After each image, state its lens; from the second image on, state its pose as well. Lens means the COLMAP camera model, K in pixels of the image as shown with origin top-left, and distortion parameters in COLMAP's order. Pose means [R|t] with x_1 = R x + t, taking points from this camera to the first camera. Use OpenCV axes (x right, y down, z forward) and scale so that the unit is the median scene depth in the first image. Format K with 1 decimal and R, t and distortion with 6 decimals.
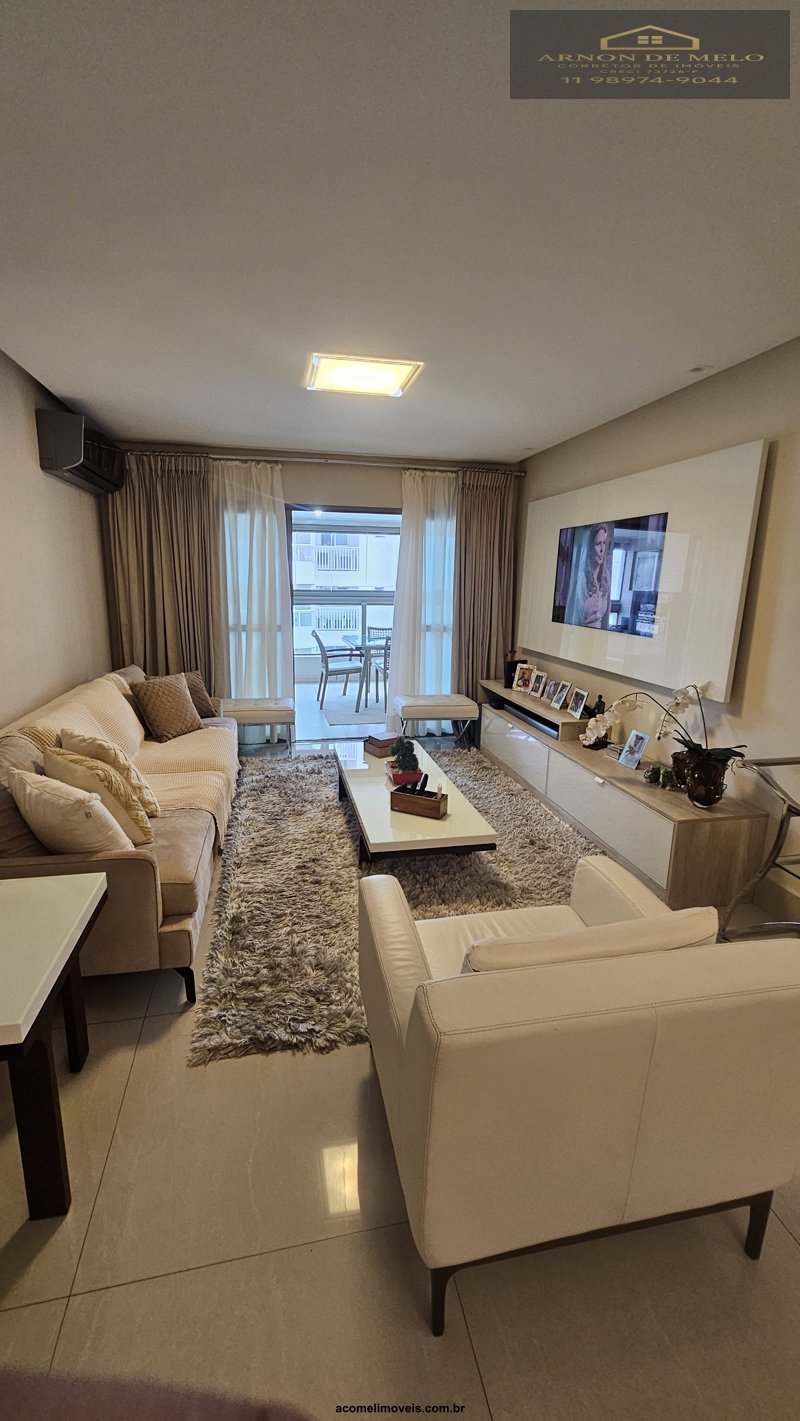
lens RADIAL K [[586.3, 0, 398.2], [0, 586.3, 705.8], [0, 0, 1]] dist [-0.001292, 0.000026]
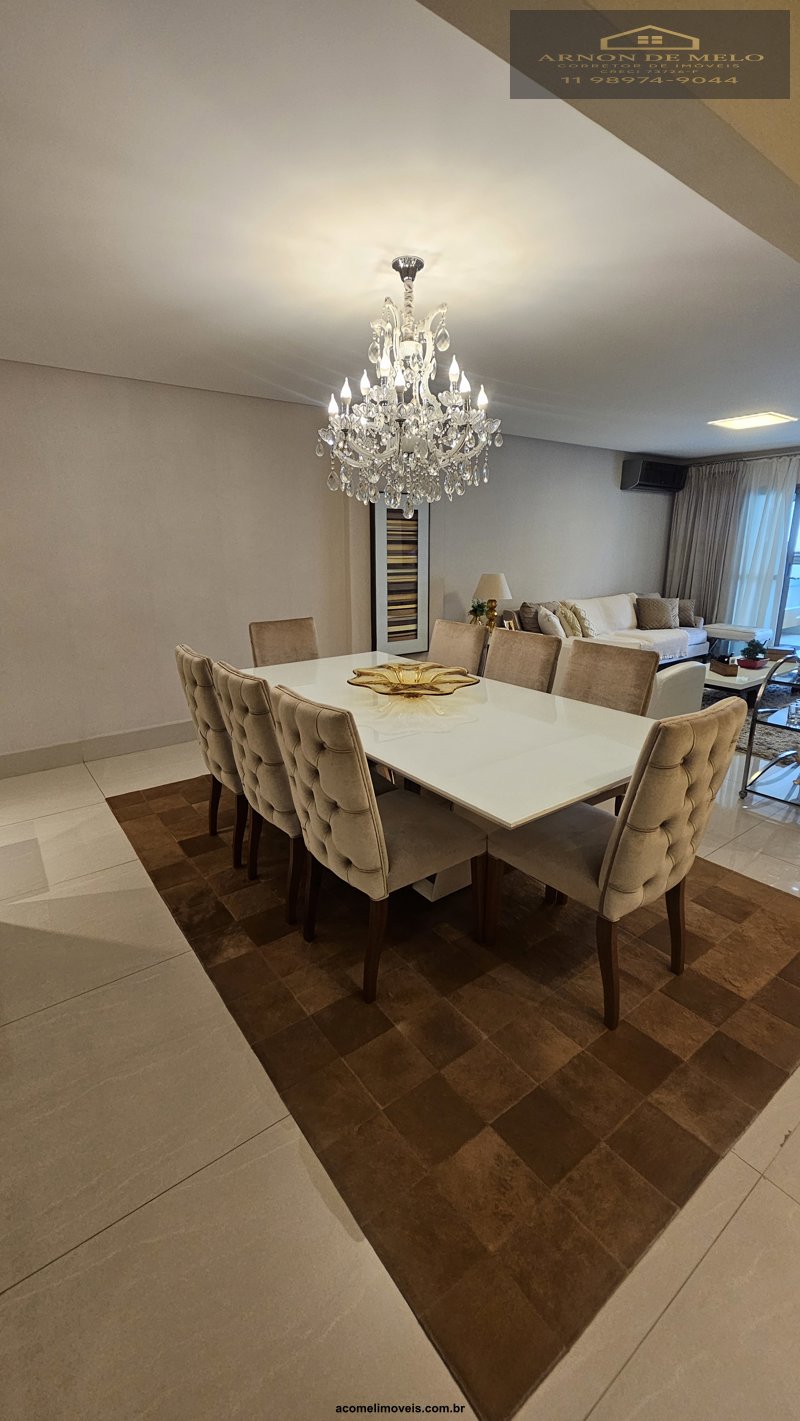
lens RADIAL K [[586.3, 0, 400.9], [0, 586.3, 709.4], [0, 0, 1]] dist [-0.001292, 0.000026]
pose [[0.430984, 0.223186, -0.874323, 0.837051], [-0.173328, 0.971363, 0.162518, 0.119219], [0.885556, 0.081502, 0.457326, -0.462083]]
